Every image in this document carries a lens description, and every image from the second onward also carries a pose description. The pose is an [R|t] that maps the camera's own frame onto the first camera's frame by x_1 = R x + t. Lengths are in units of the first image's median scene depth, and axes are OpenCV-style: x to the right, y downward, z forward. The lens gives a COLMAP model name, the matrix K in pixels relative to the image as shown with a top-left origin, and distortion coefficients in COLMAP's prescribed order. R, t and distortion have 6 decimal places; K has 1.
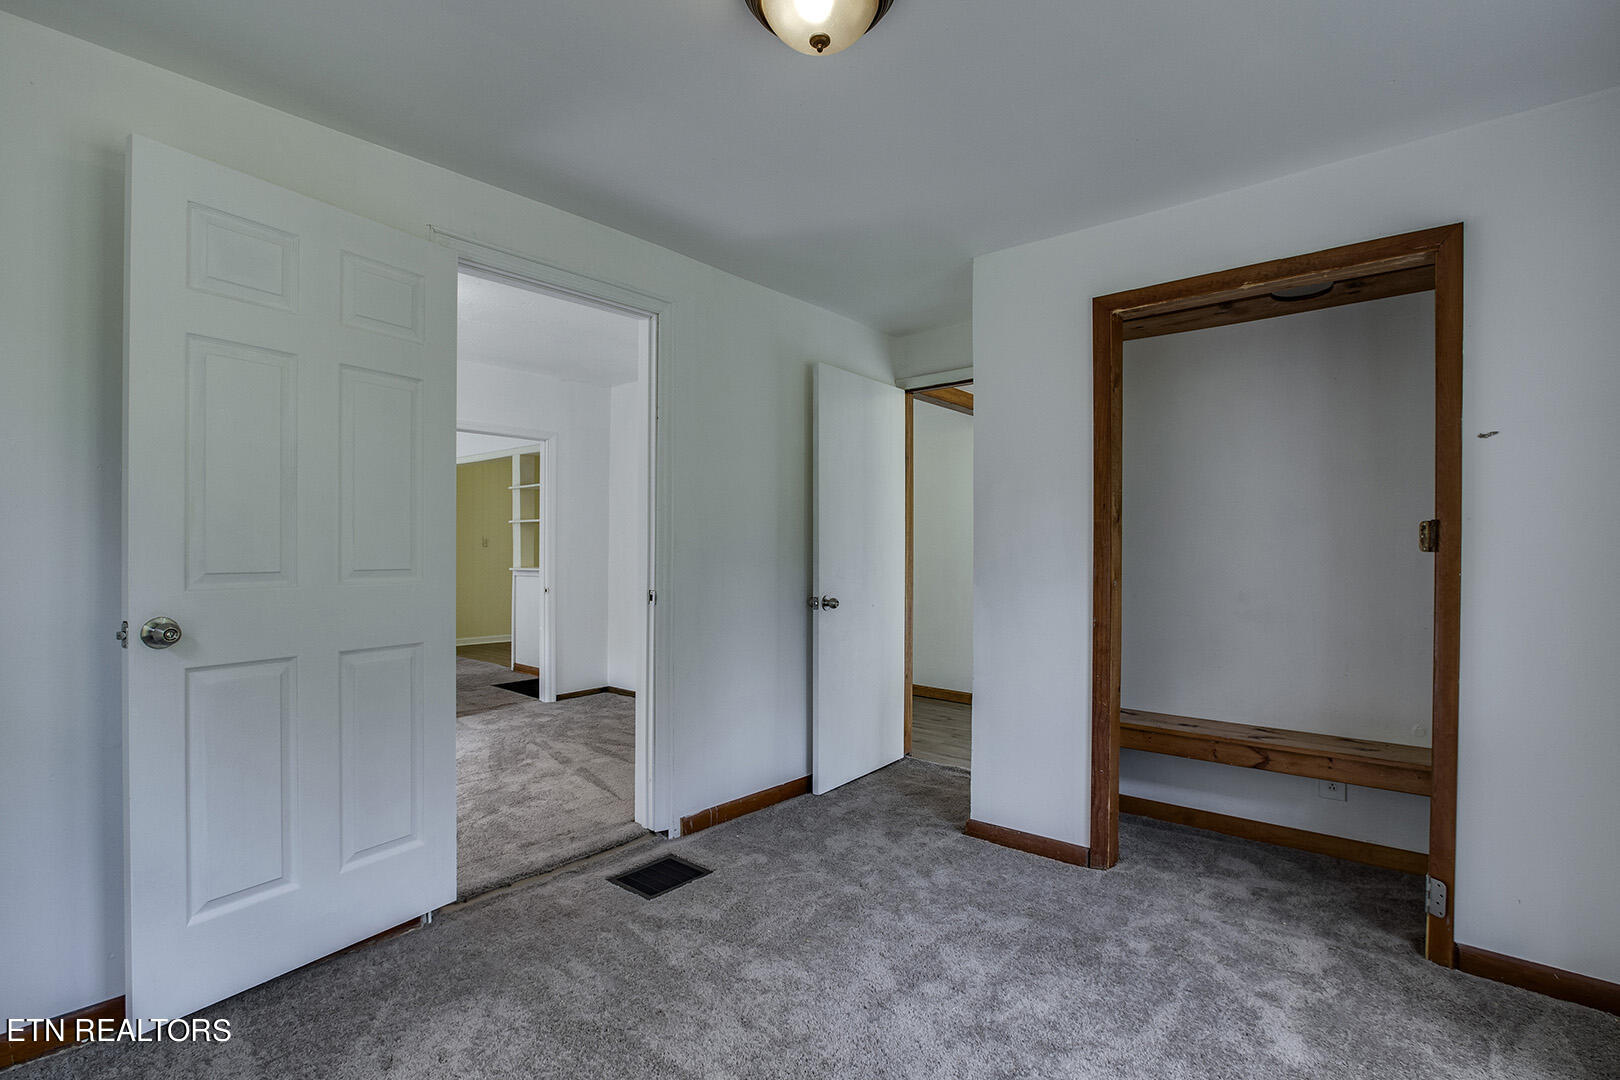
lens RADIAL K [[753.3, 0, 809.4], [0, 753.3, 544.0], [0, 0, 1]] dist [-0.025482, 0.003646]
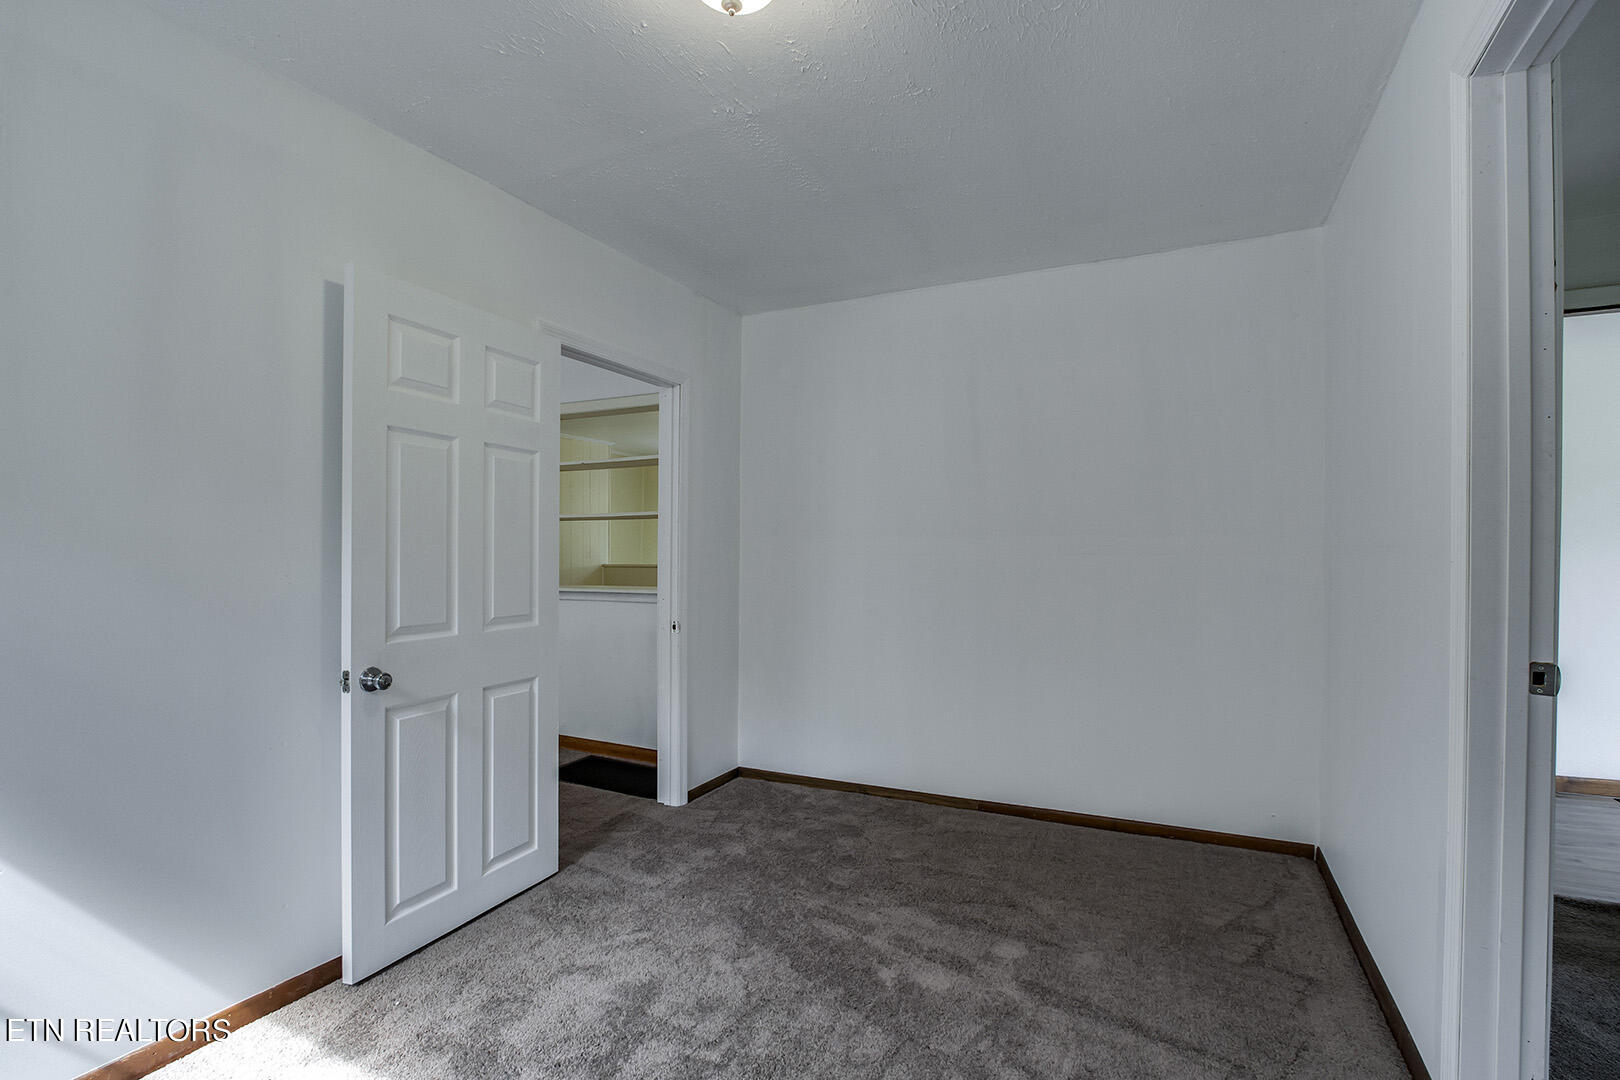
lens RADIAL K [[753.3, 0, 811.6], [0, 753.3, 549.2], [0, 0, 1]] dist [-0.025482, 0.003646]
pose [[0.968887, 0.008155, 0.247370, -0.395571], [-0.006732, 0.999956, -0.006595, 0.001693], [-0.247412, 0.004725, 0.968899, 0.365756]]
